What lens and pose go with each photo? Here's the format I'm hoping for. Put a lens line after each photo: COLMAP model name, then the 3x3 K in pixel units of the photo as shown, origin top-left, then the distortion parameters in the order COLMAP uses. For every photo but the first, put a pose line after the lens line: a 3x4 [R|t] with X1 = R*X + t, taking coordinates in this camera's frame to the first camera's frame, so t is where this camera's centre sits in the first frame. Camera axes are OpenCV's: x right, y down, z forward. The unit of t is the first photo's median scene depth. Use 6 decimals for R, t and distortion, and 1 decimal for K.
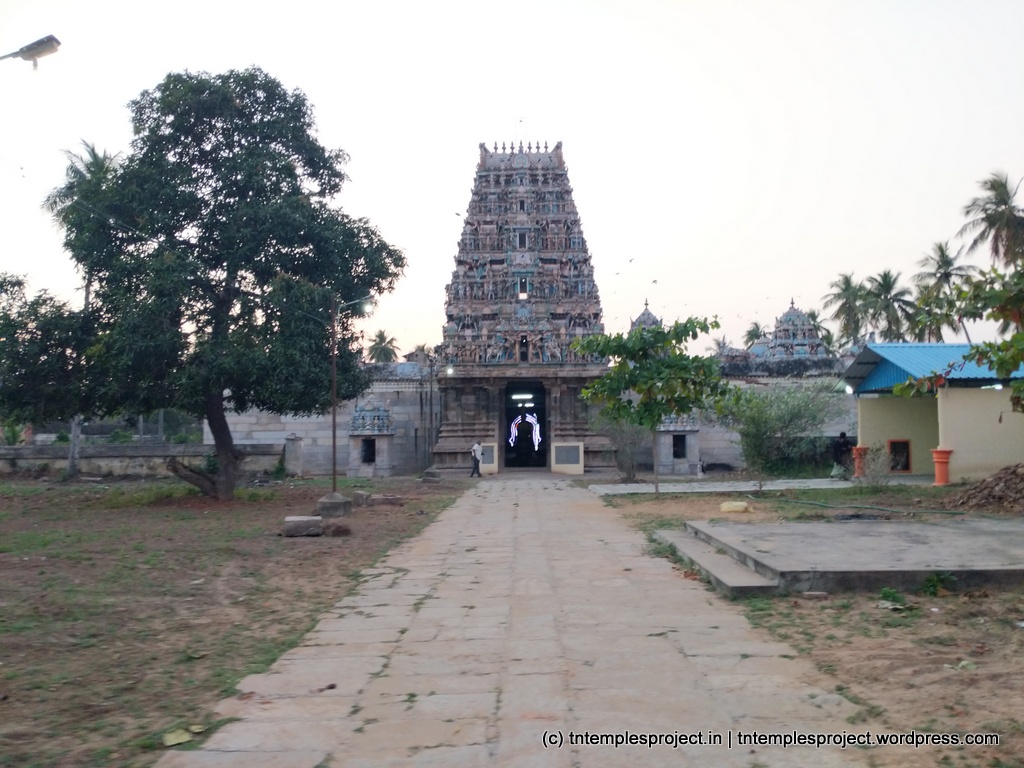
lens RADIAL K [[811.9, 0, 511.7], [0, 811.9, 400.5], [0, 0, 1]] dist [0.077291, -0.136524]
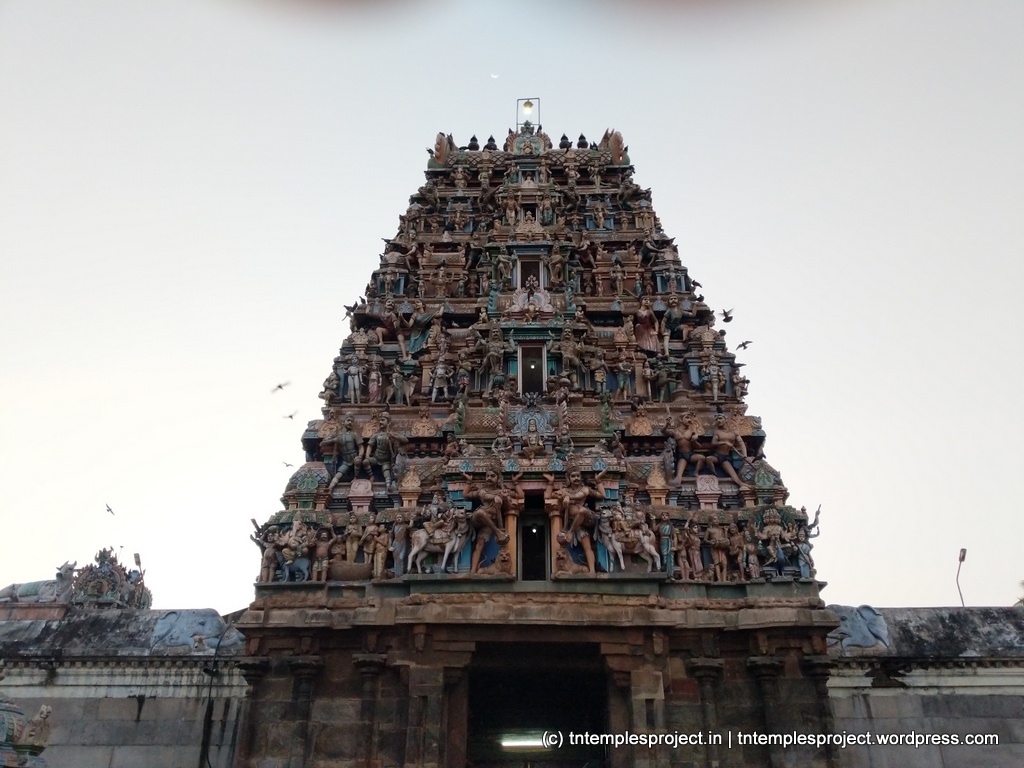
lens RADIAL K [[811.9, 0, 511.7], [0, 811.9, 400.5], [0, 0, 1]] dist [0.077291, -0.136524]
pose [[0.999876, 0.010679, -0.011582, 0.009635], [-0.014746, 0.893220, -0.449378, 0.029189], [0.005546, 0.449493, 0.893266, 0.696759]]
